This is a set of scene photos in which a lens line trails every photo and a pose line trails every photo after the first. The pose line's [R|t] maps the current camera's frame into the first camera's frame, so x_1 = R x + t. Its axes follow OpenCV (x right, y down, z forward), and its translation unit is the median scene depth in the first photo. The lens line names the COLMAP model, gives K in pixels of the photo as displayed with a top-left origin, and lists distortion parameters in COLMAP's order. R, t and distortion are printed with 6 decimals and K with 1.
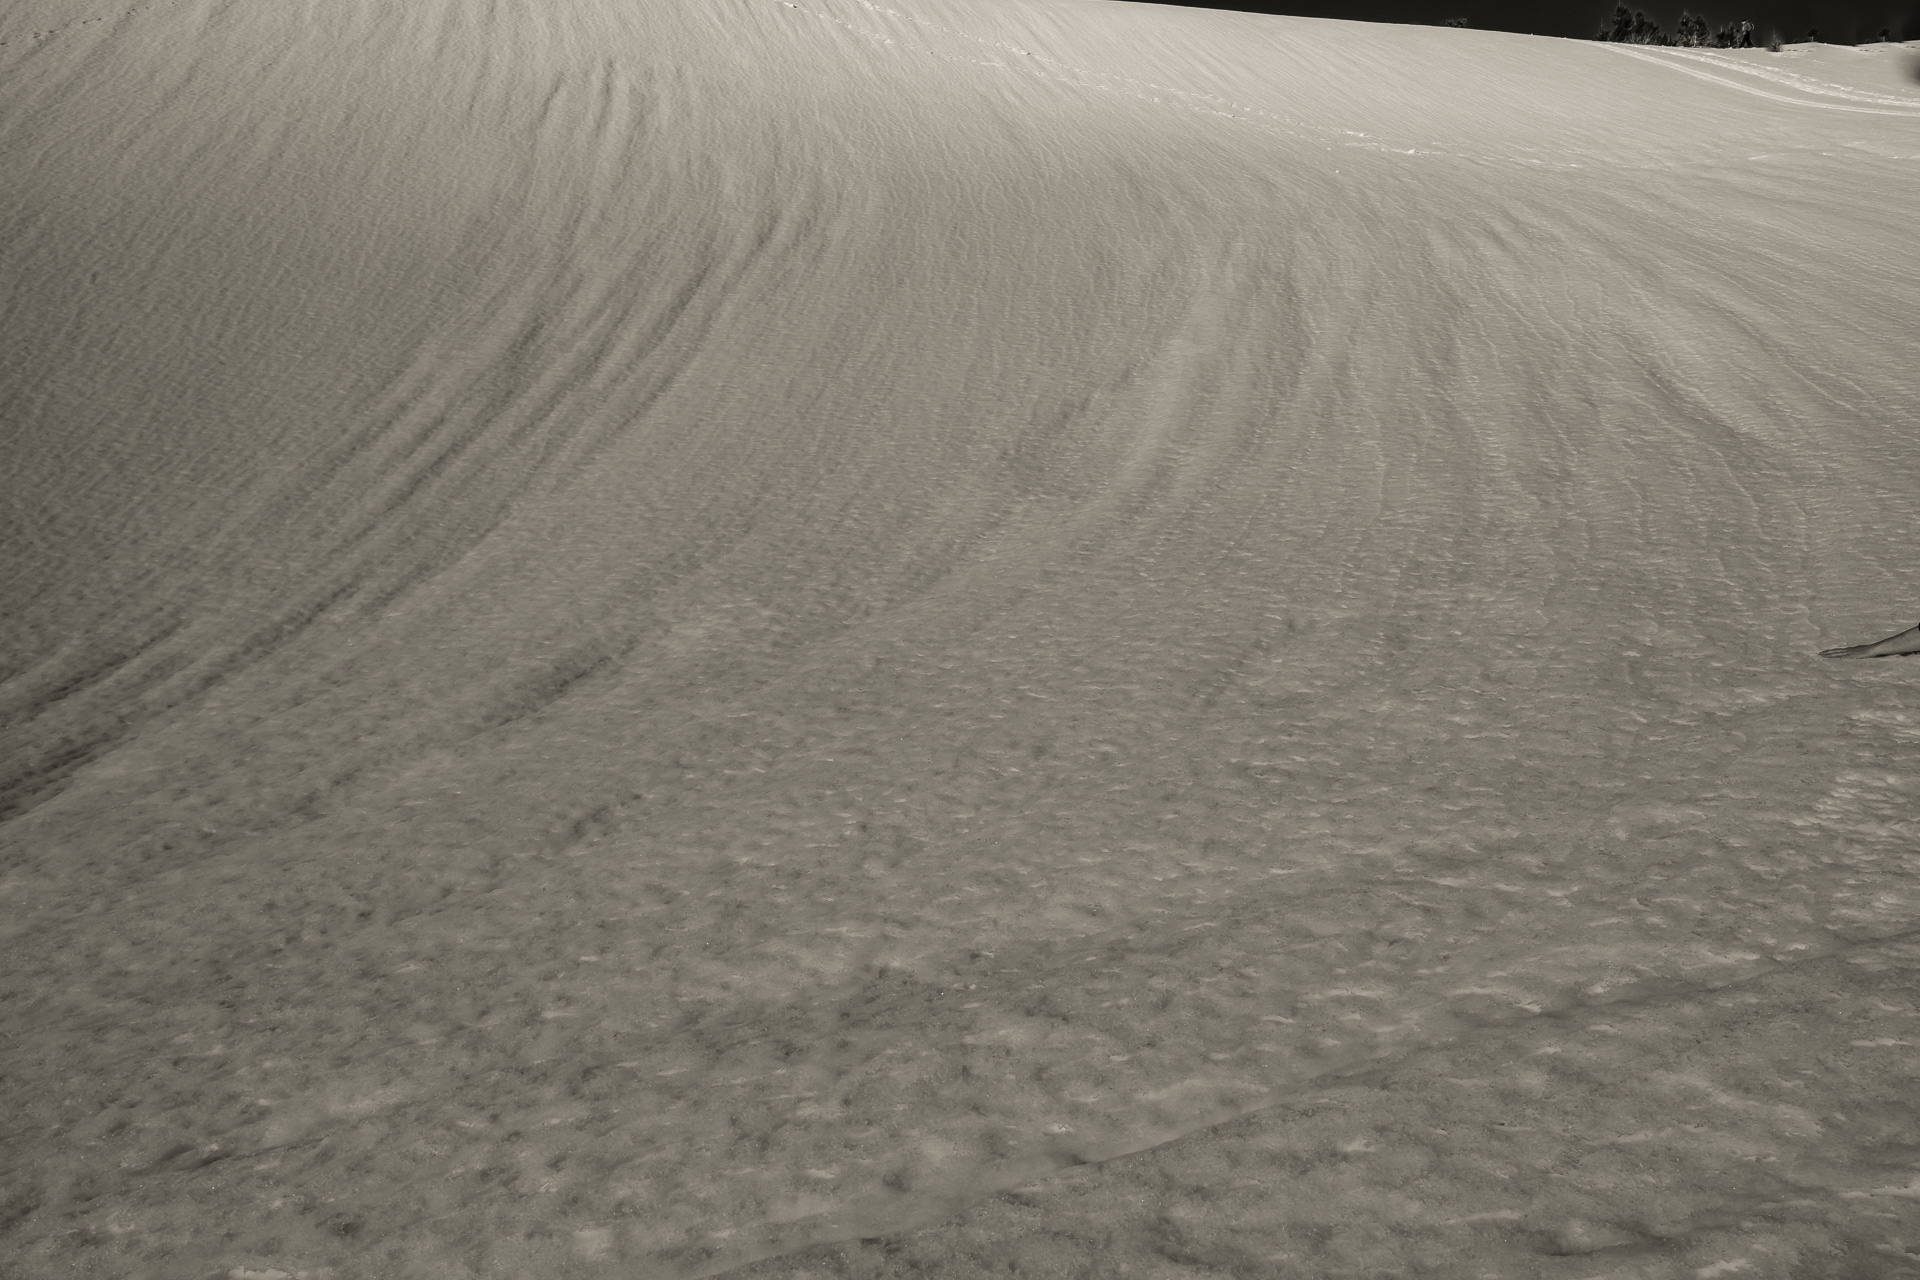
lens RADIAL K [[1369.9, 0, 960.8], [0, 1369.9, 644.6], [0, 0, 1]] dist [-0.013073, 0.006507]
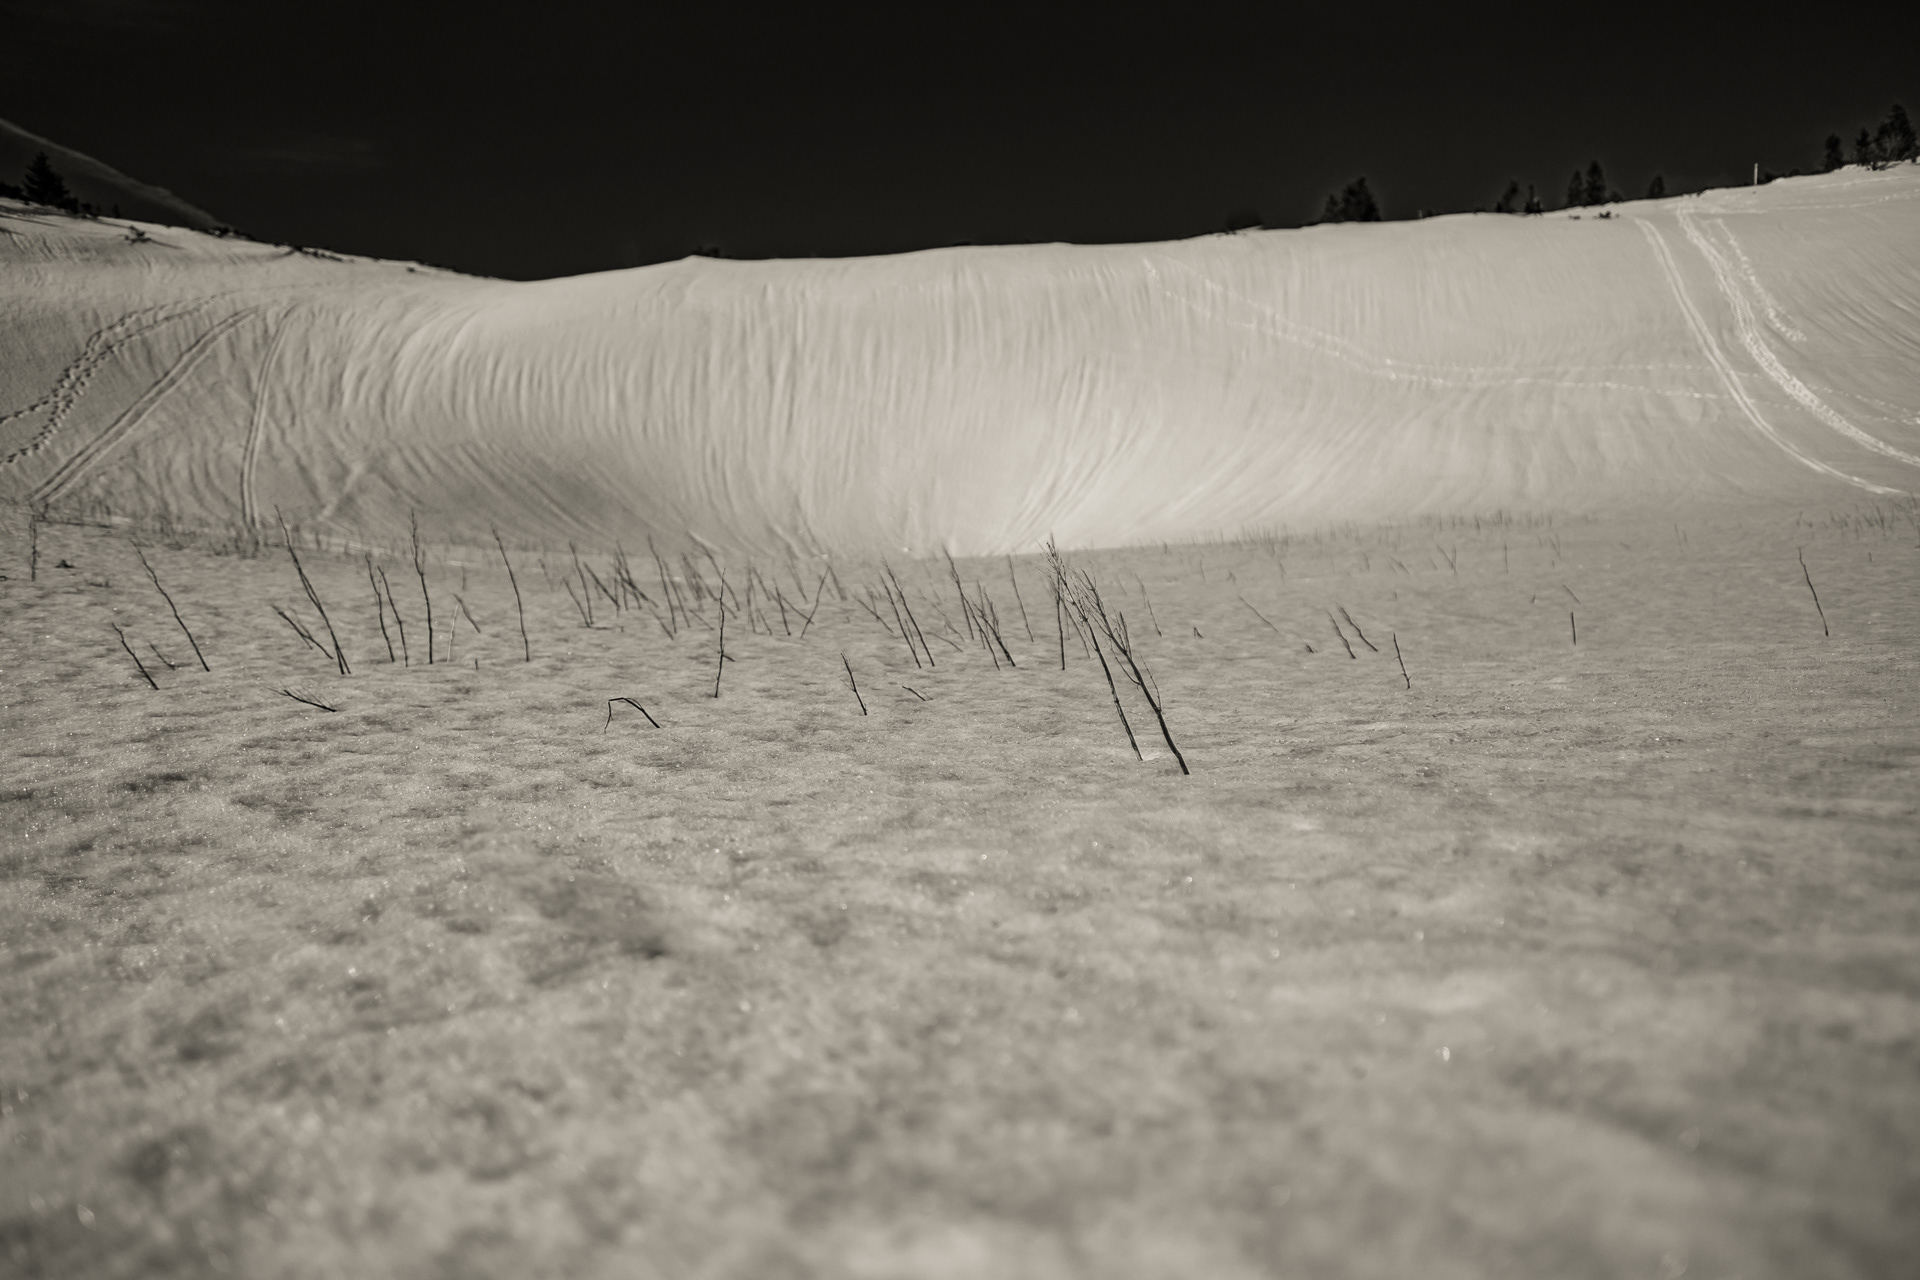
lens RADIAL K [[1369.9, 0, 959.9], [0, 1369.9, 637.4], [0, 0, 1]] dist [-0.013073, 0.006507]
pose [[0.932972, 0.019512, -0.359419, 1.867975], [-0.021568, 0.999766, -0.001710, 0.503549], [0.359302, 0.009347, 0.933175, -6.030129]]
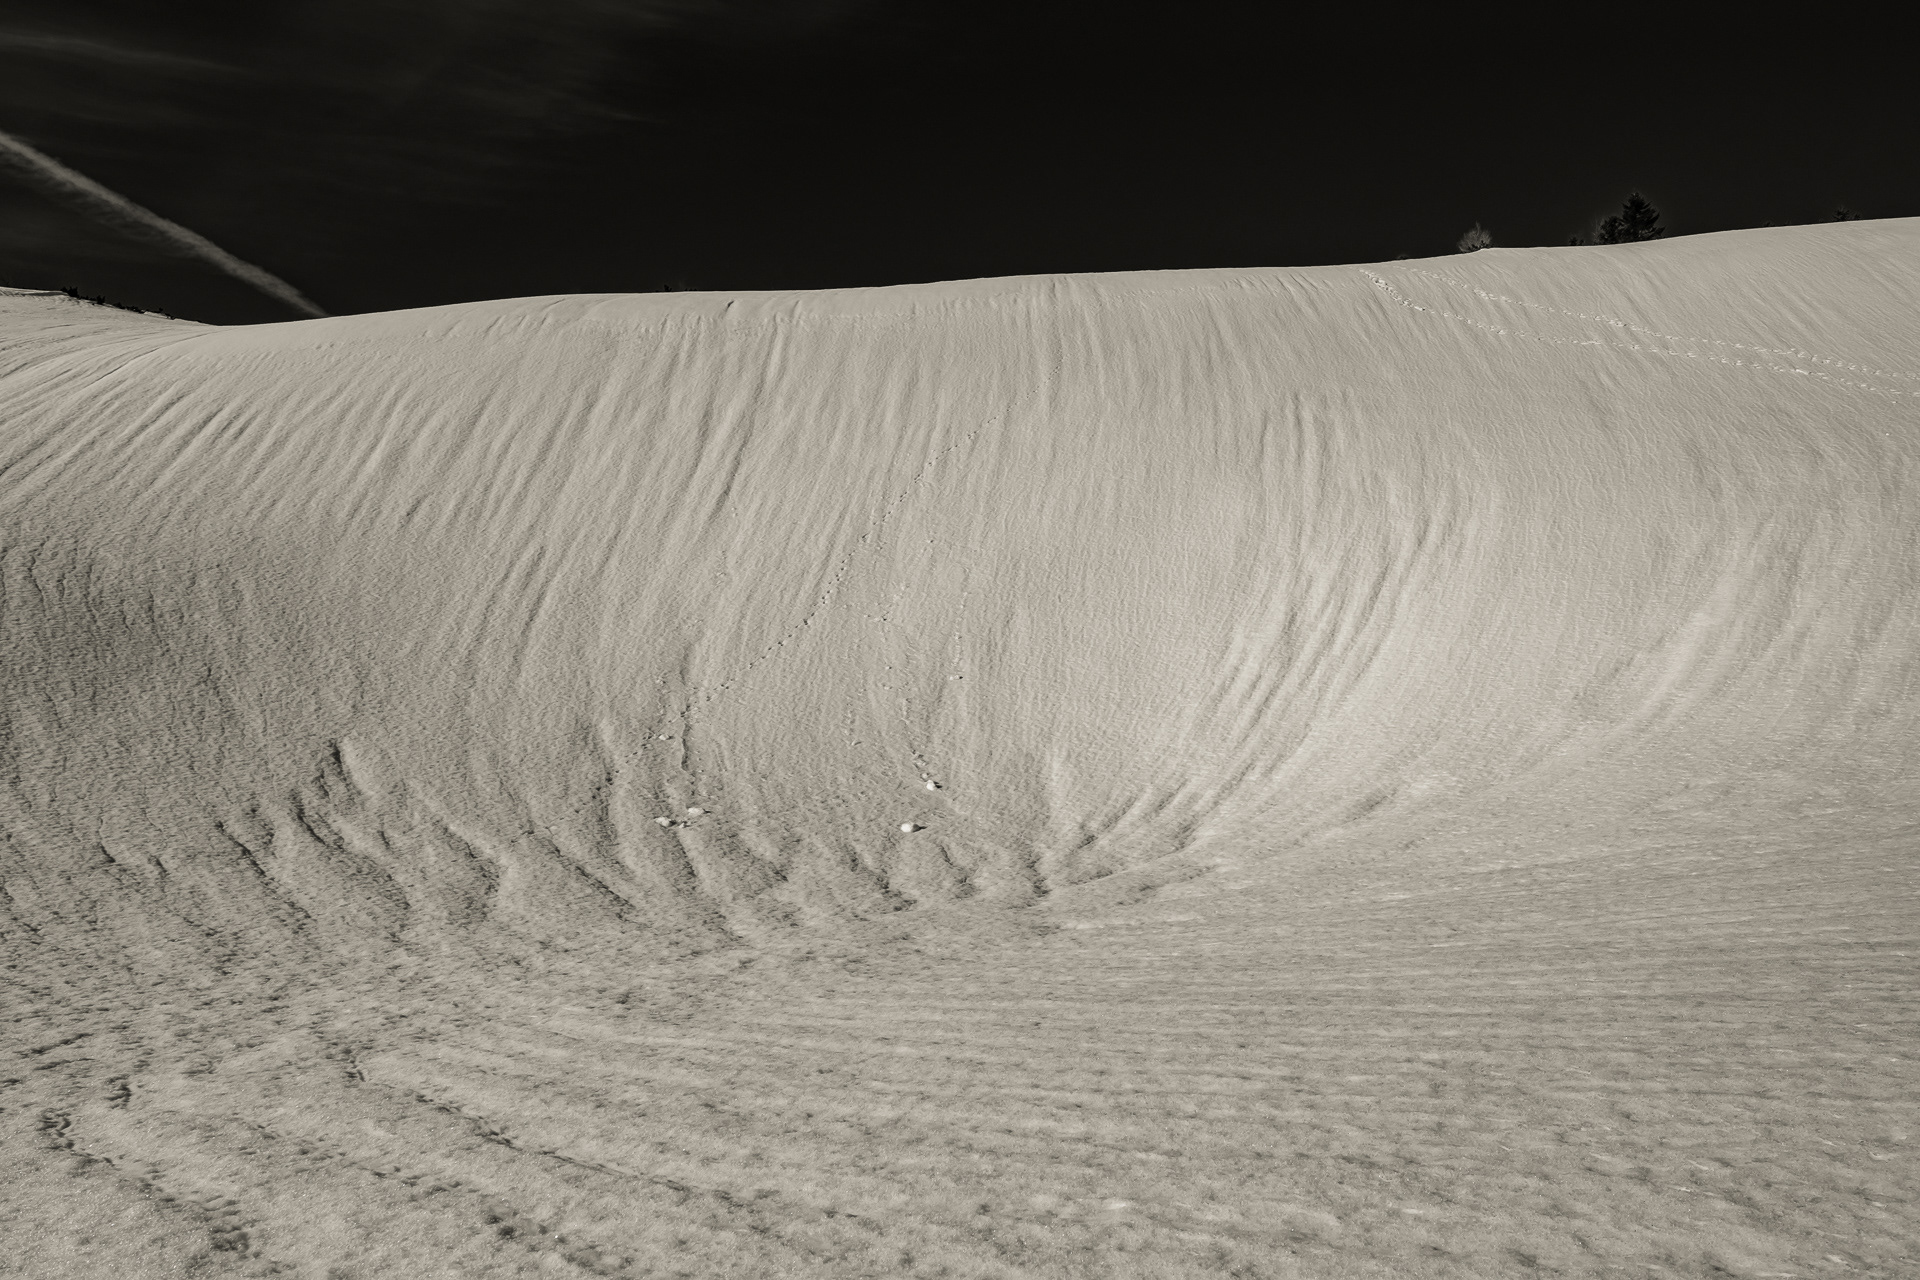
lens RADIAL K [[1369.9, 0, 956.3], [0, 1369.9, 648.8], [0, 0, 1]] dist [-0.013073, 0.006507]
pose [[0.905669, -0.026274, -0.423171, 0.083872], [-0.024443, 0.993183, -0.113977, 0.046060], [0.423280, 0.113569, 0.898853, -1.560820]]
